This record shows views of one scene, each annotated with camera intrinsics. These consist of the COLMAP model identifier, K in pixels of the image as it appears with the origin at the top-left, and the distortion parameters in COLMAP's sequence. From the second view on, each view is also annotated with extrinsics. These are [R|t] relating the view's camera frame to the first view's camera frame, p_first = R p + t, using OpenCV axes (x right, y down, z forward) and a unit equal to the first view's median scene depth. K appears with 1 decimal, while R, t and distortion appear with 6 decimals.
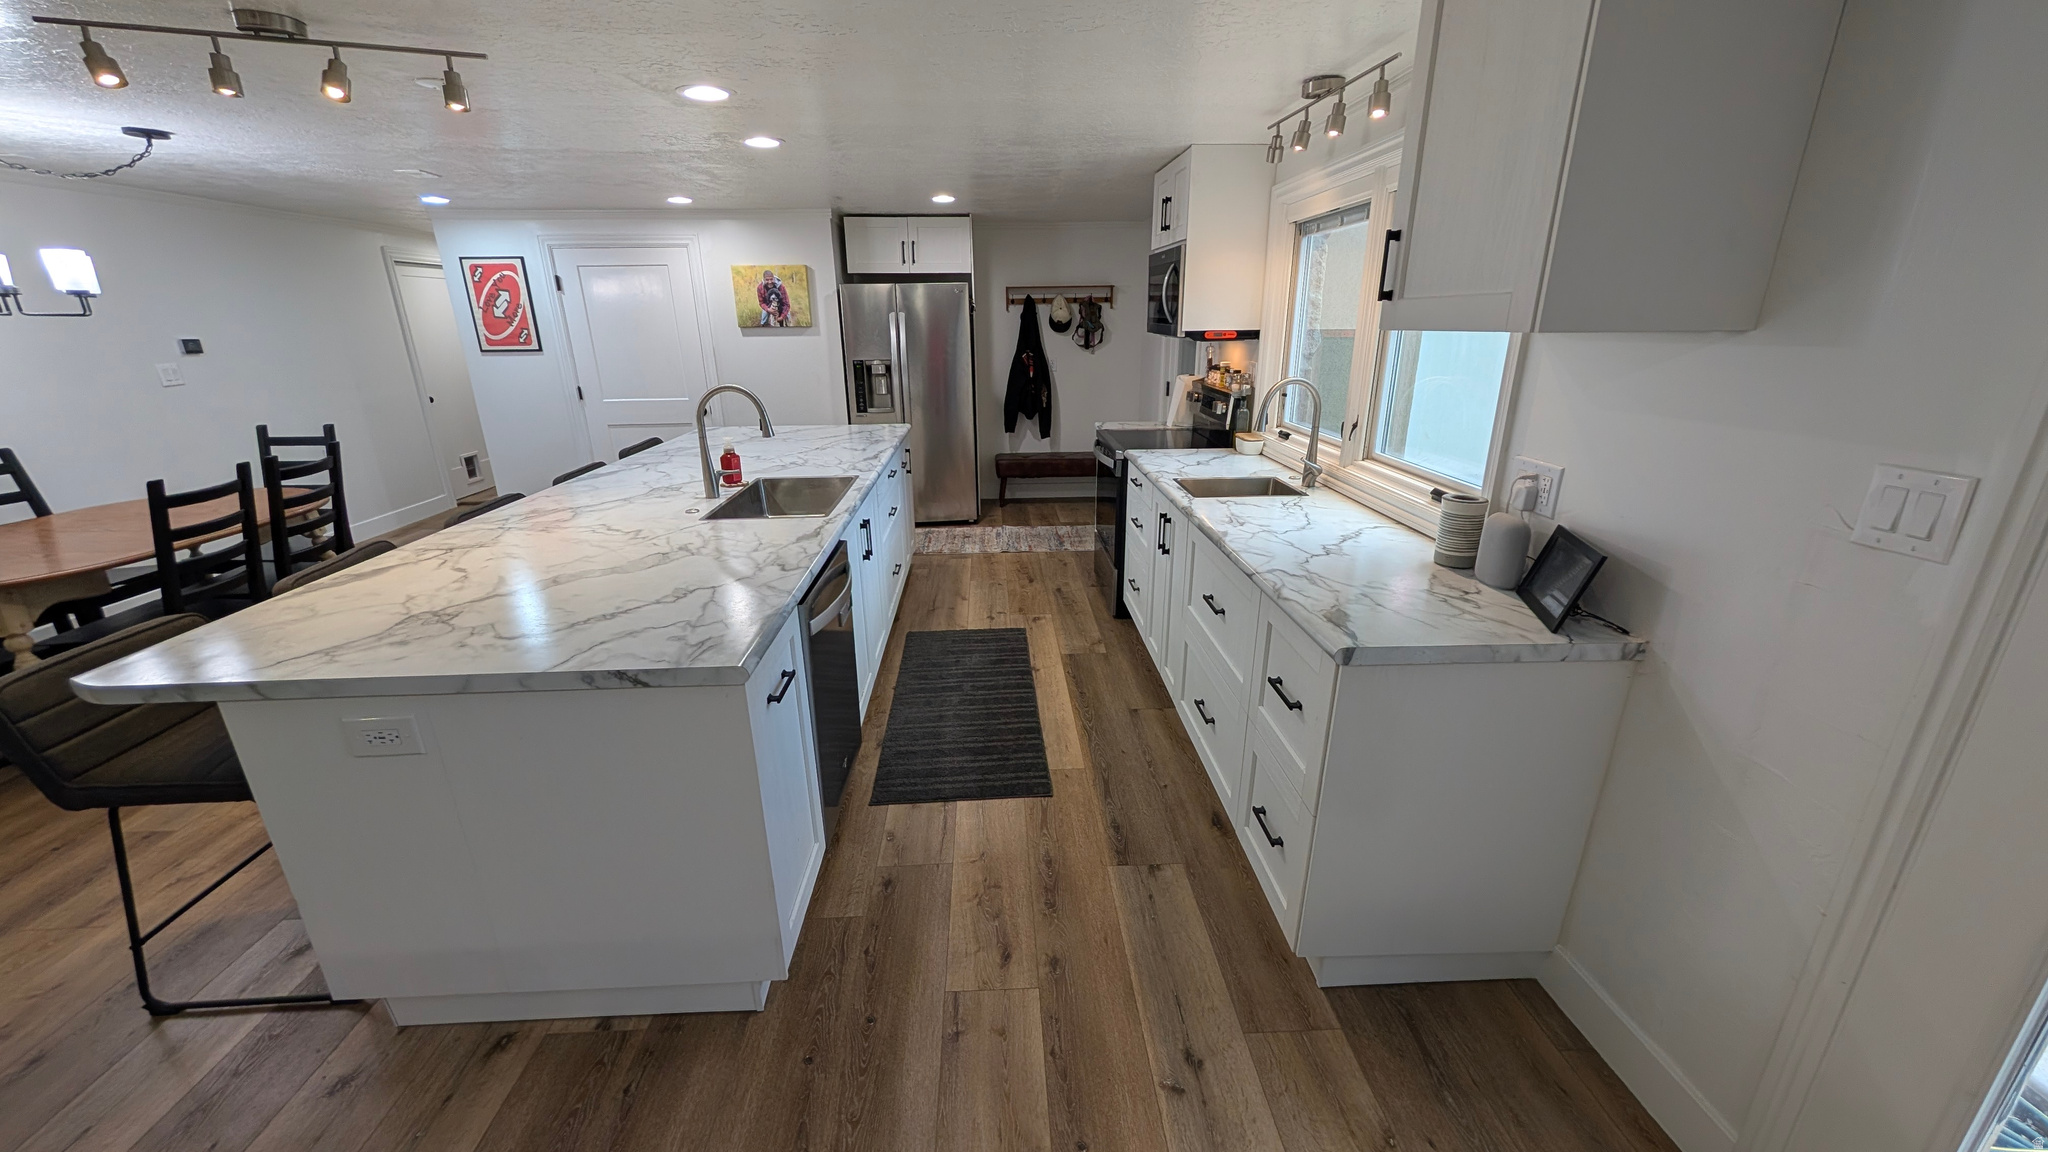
lens RADIAL K [[773.0, 0, 1024.0], [0, 773.0, 576.0], [0, 0, 1]] dist [0.000276, 0.000305]
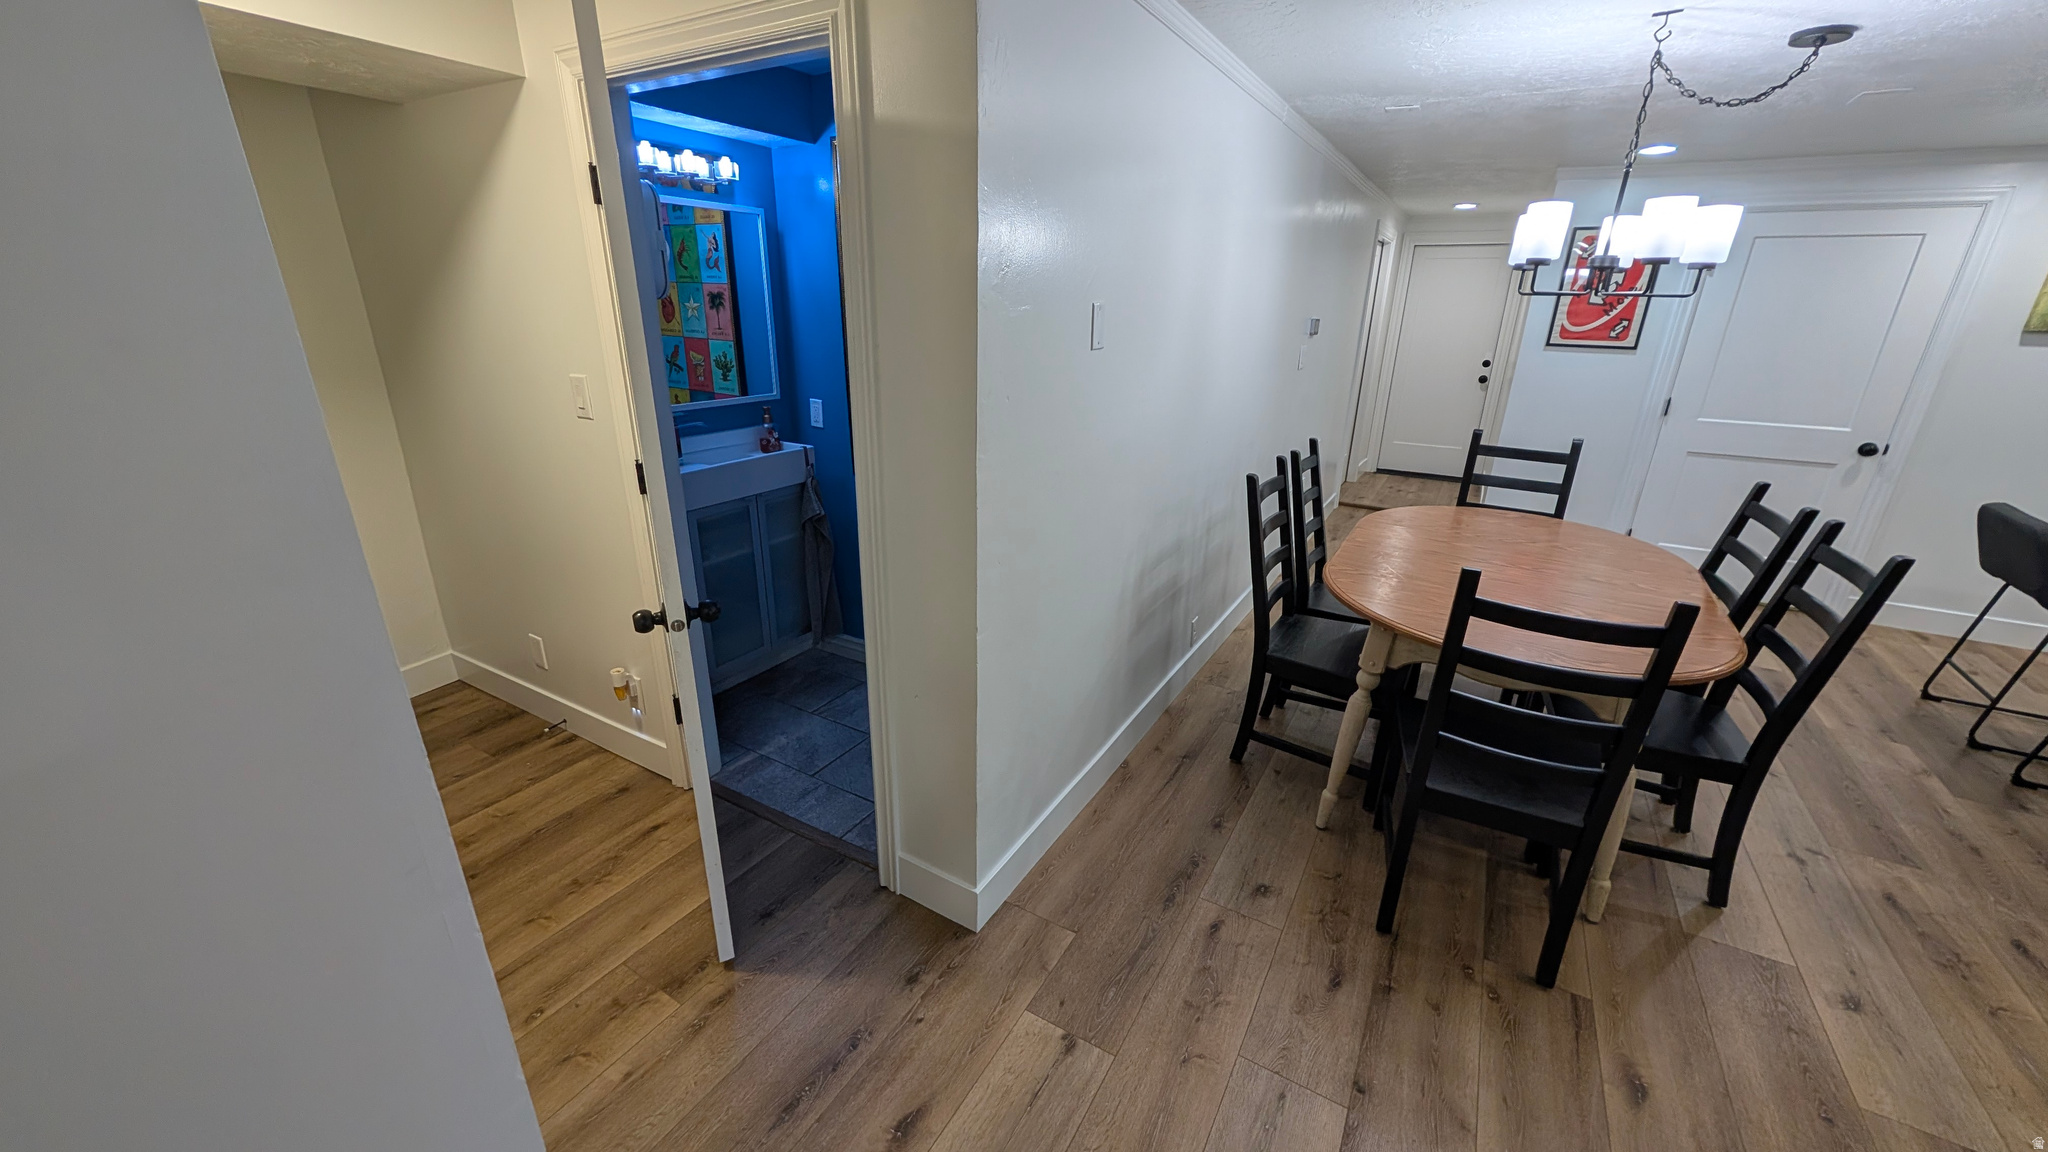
lens RADIAL K [[773.0, 0, 1024.0], [0, 773.0, 576.0], [0, 0, 1]] dist [0.000276, 0.000305]
pose [[0.835964, 0.212152, -0.506118, -0.722692], [-0.201707, 0.976481, 0.076153, -0.004681], [0.510371, 0.038427, 0.859096, 0.032244]]
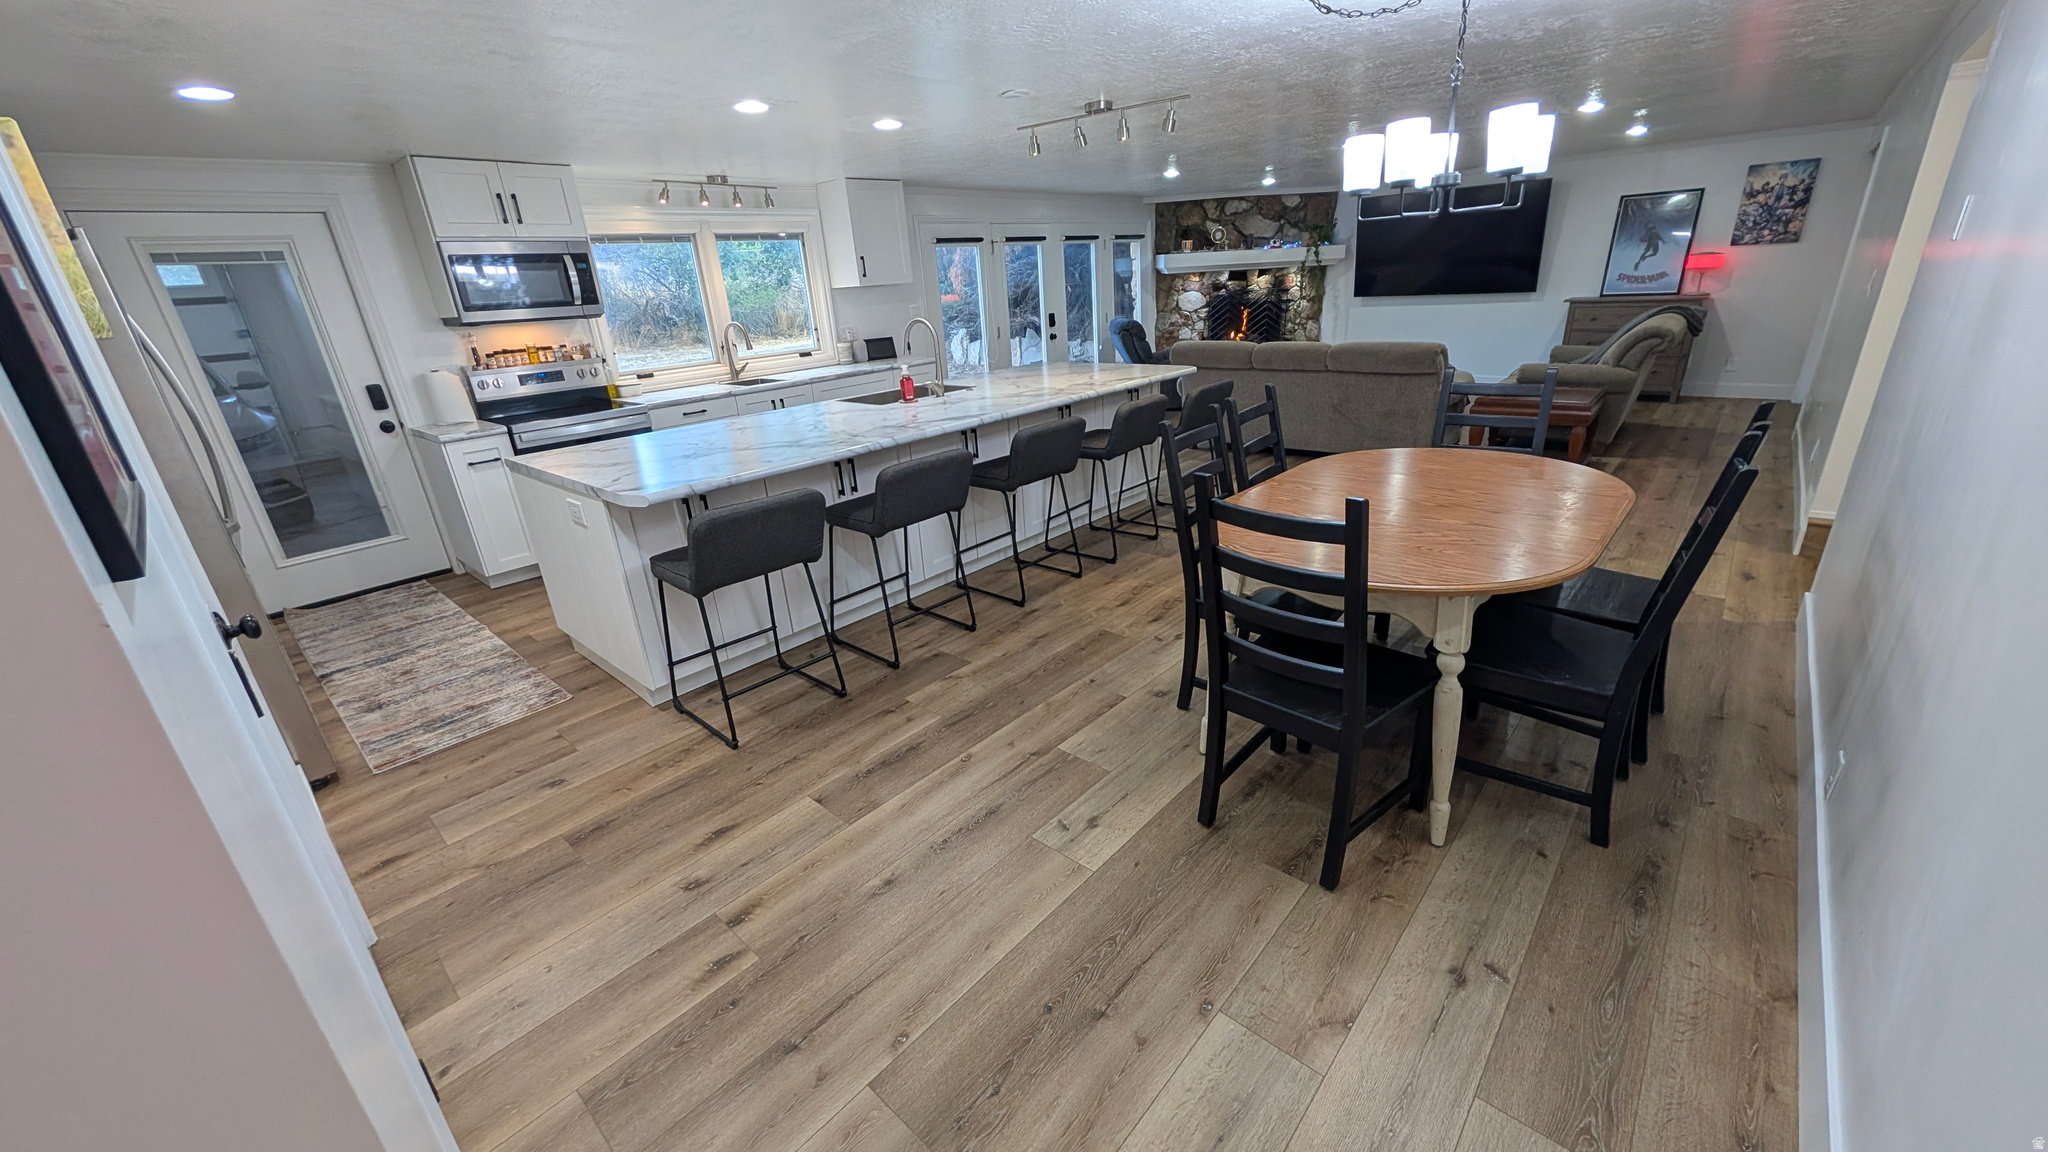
lens RADIAL K [[773.0, 0, 1024.0], [0, 773.0, 576.0], [0, 0, 1]] dist [0.000276, 0.000305]
pose [[-0.706616, -0.204146, 0.677508, -0.873189], [0.290844, 0.789063, 0.541100, -0.322167], [-0.645060, 0.579400, -0.498190, 1.013817]]
